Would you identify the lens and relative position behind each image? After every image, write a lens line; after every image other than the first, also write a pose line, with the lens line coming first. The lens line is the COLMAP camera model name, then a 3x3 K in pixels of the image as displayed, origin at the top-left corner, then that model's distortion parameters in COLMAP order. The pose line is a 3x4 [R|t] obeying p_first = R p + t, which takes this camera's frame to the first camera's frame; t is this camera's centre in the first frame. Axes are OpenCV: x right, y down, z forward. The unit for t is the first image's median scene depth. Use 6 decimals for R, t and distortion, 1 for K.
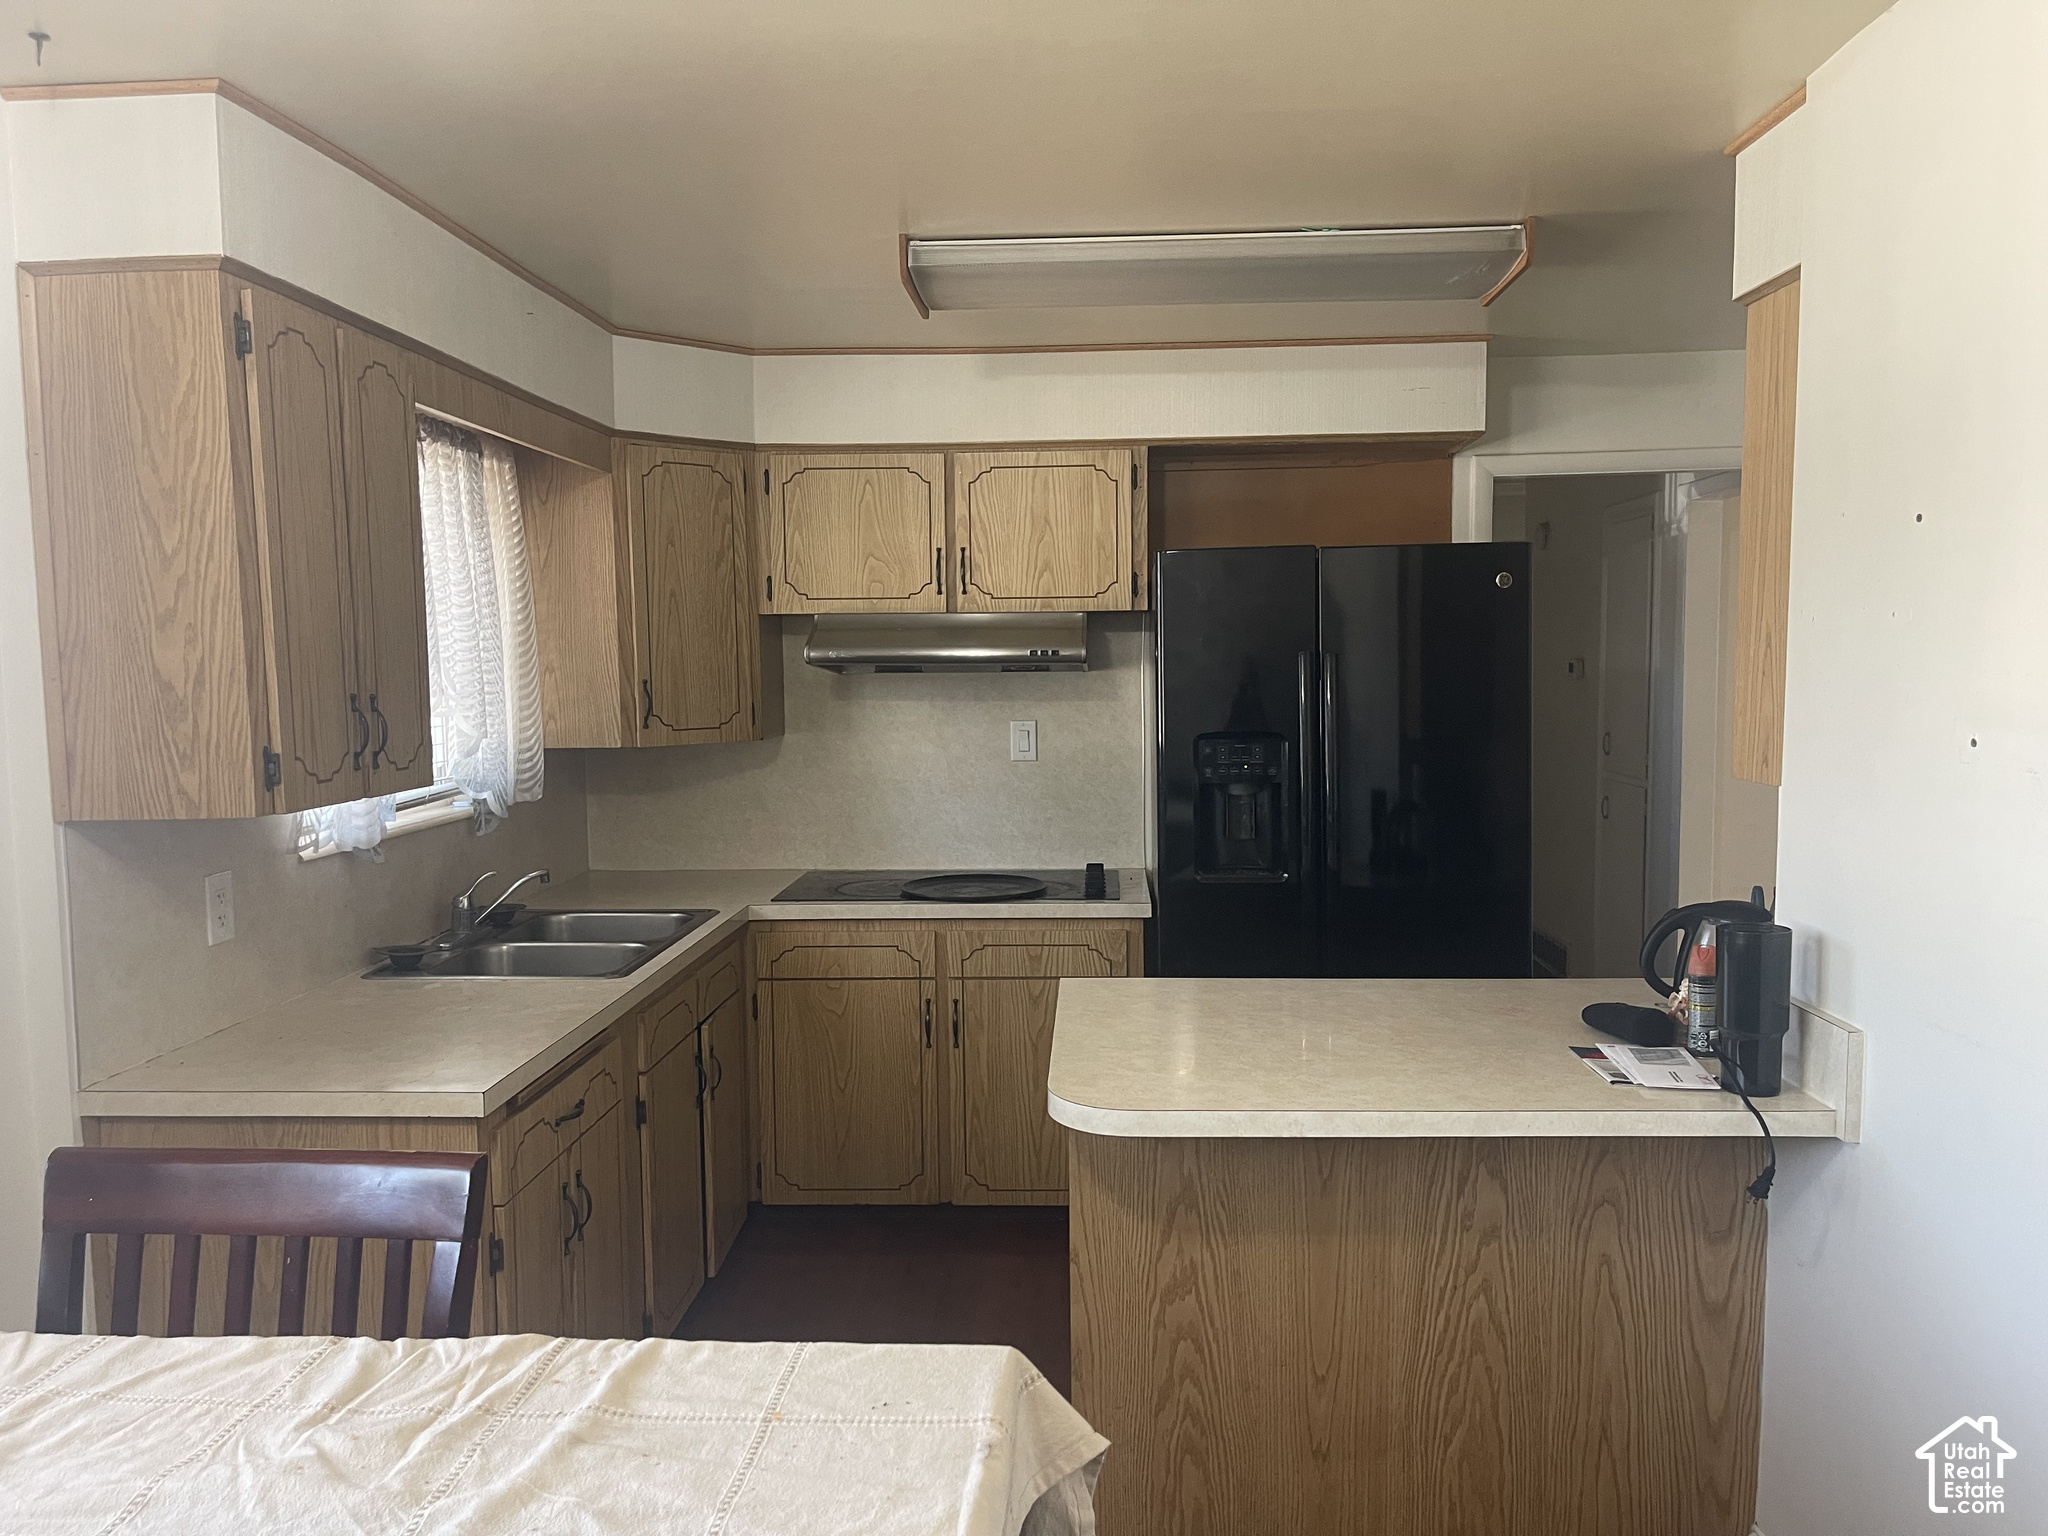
lens RADIAL K [[1532.9, 0, 1024.9], [0, 1532.9, 779.9], [0, 0, 1]] dist [0.049271, -0.064835]
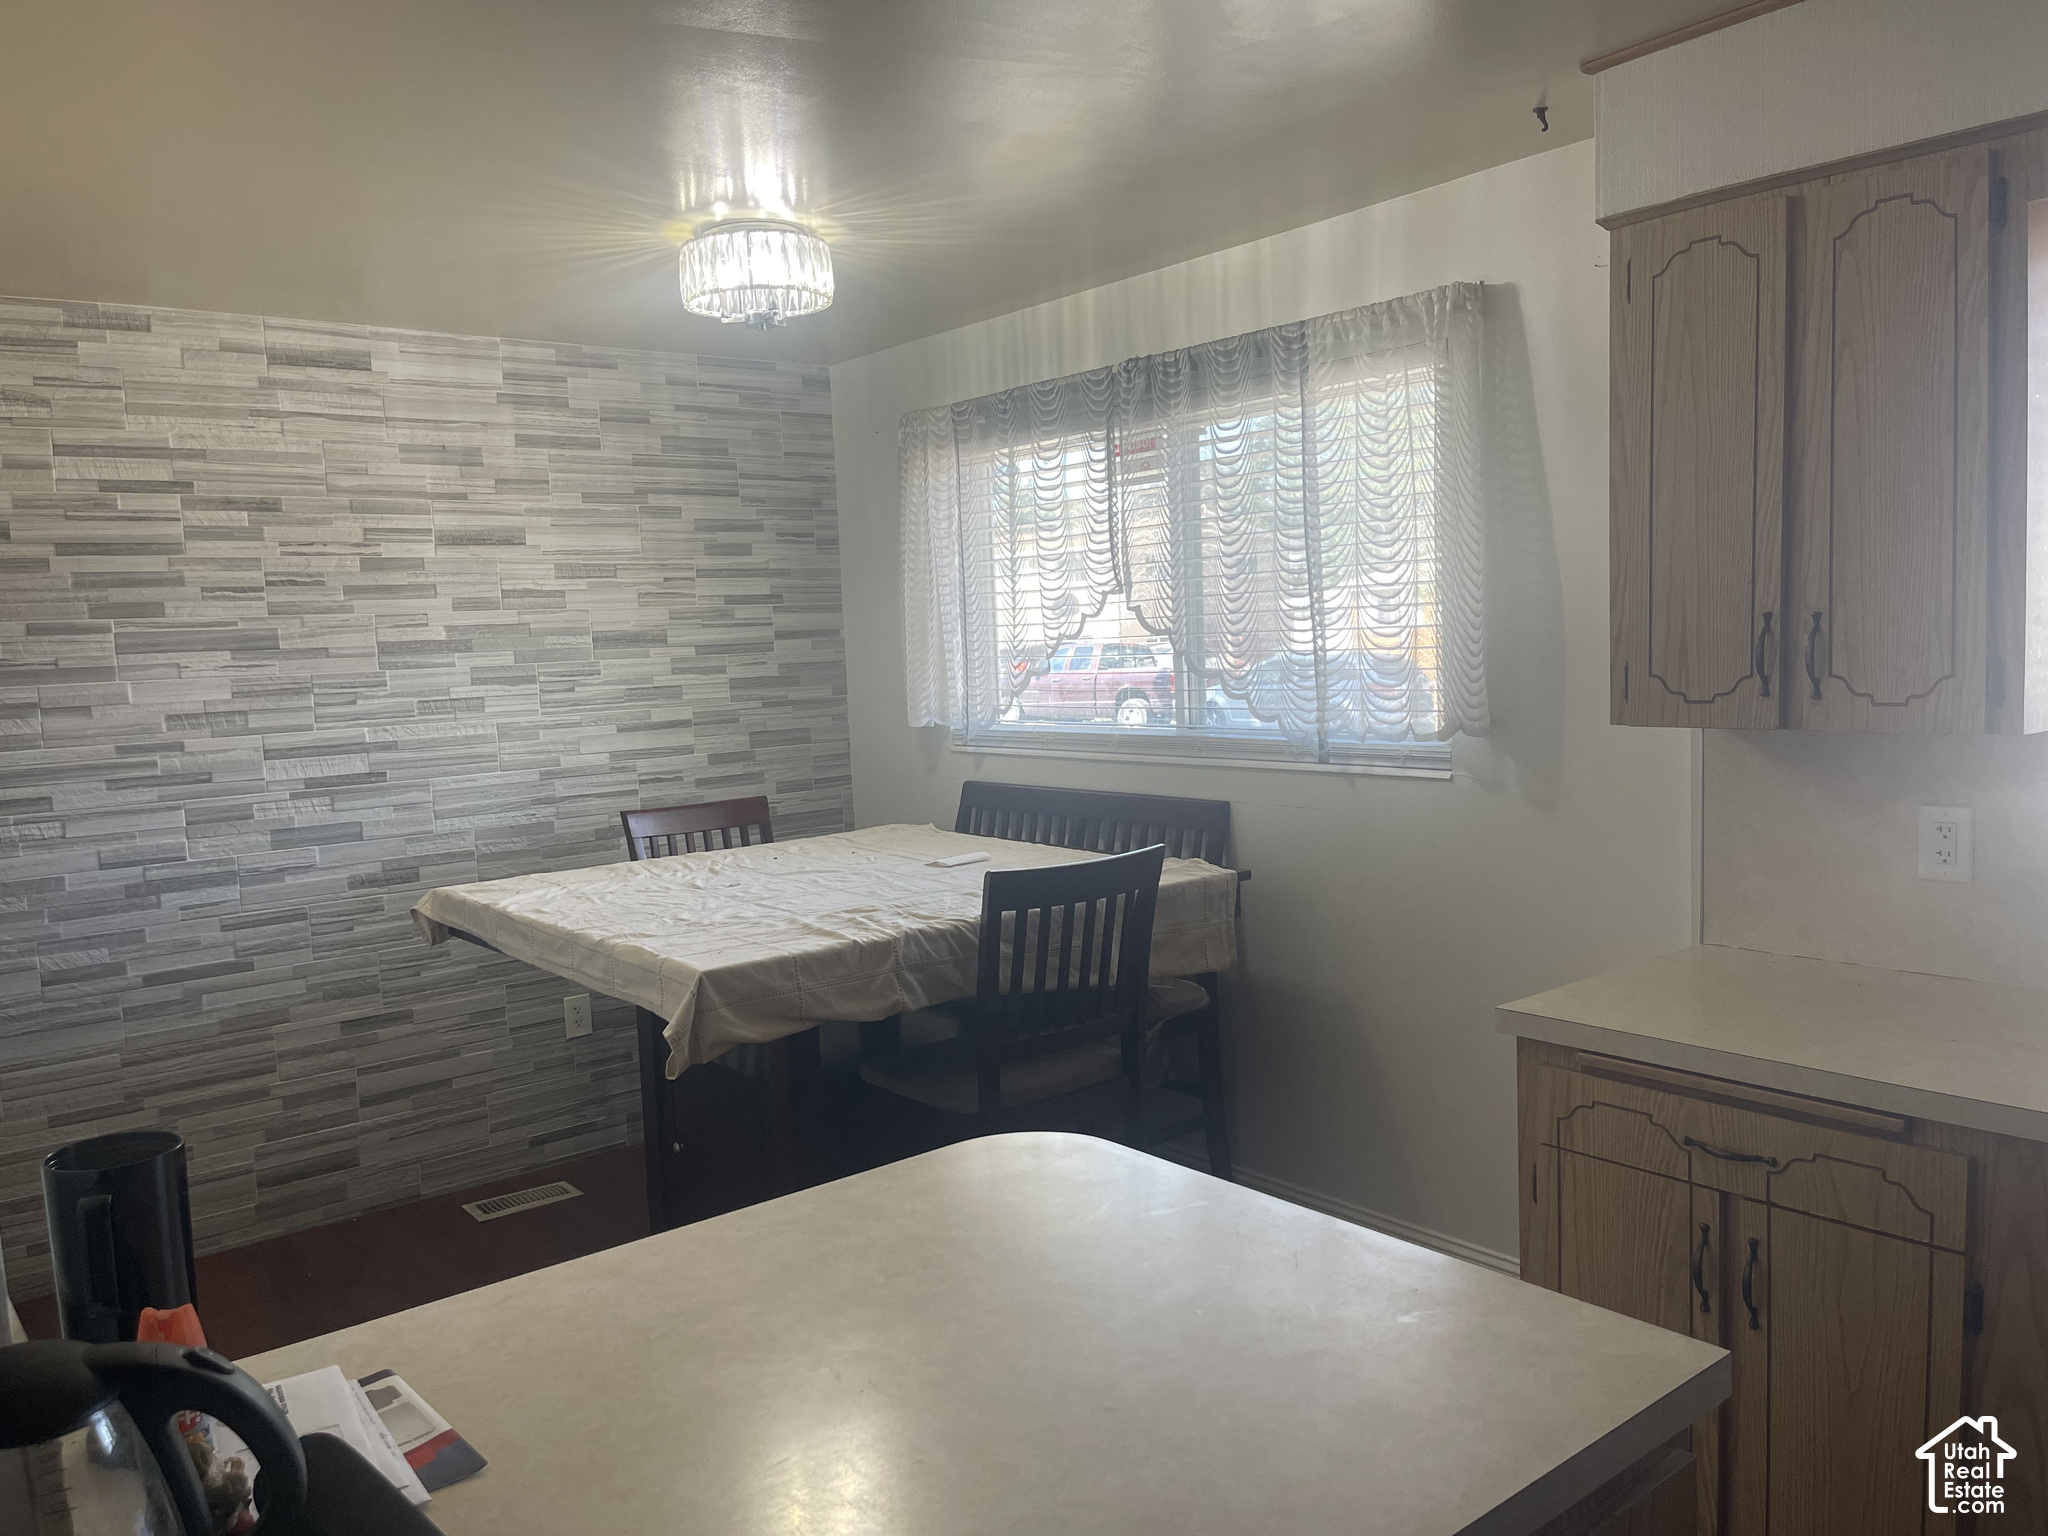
lens RADIAL K [[1532.9, 0, 1011.7], [0, 1532.9, 779.8], [0, 0, 1]] dist [0.049271, -0.064835]
pose [[-0.747053, 0.105175, -0.656391, 0.366386], [-0.007533, 0.986002, 0.166563, -0.077145], [0.664721, 0.129376, -0.735804, 1.006765]]
